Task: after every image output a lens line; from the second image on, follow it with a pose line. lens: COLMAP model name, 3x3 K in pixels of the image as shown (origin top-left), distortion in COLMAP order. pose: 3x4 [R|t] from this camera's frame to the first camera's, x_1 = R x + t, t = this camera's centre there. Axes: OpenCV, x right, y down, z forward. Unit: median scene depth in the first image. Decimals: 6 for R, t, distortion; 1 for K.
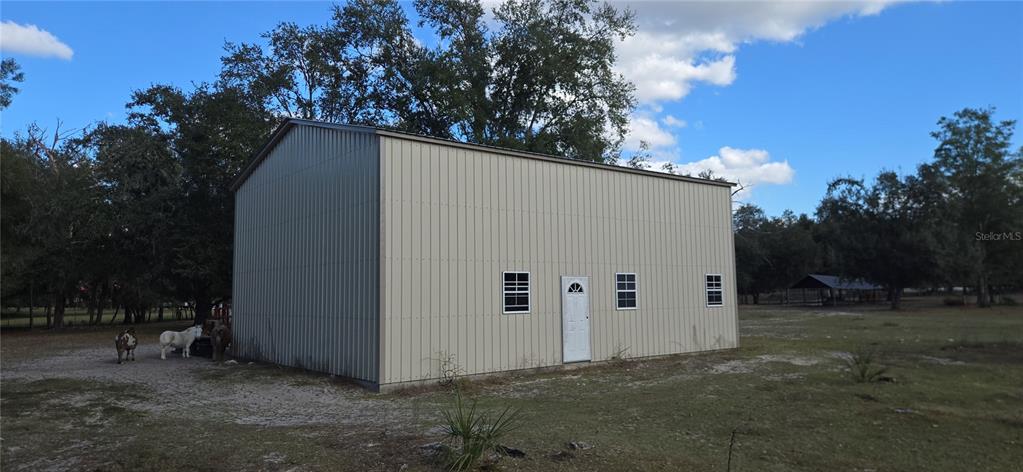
lens RADIAL K [[671.6, 0, 507.1], [0, 671.6, 227.0], [0, 0, 1]] dist [0.069984, -0.087009]
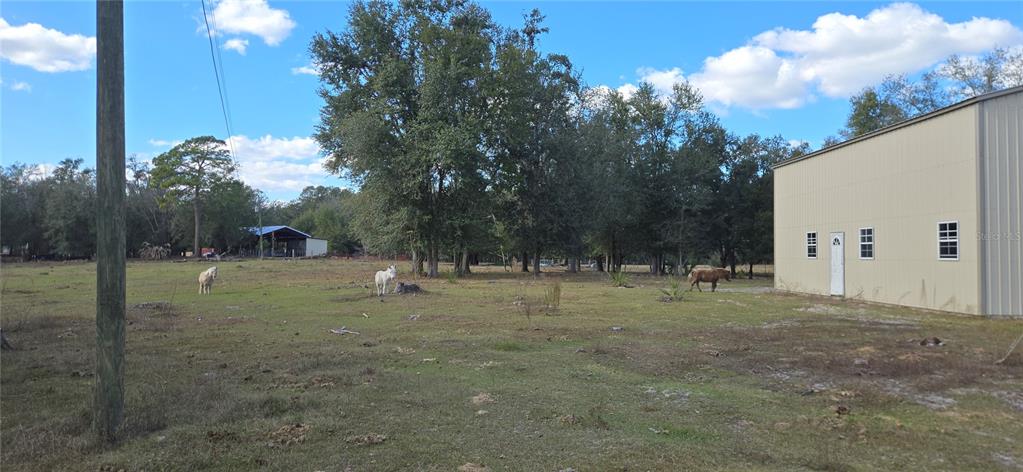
lens RADIAL K [[671.6, 0, 507.1], [0, 671.6, 227.0], [0, 0, 1]] dist [0.069984, -0.087009]
pose [[-0.626530, -0.007339, -0.779363, 1.320767], [0.103865, 0.990251, -0.092822, 0.100561], [0.772446, -0.139104, -0.619659, 1.128130]]
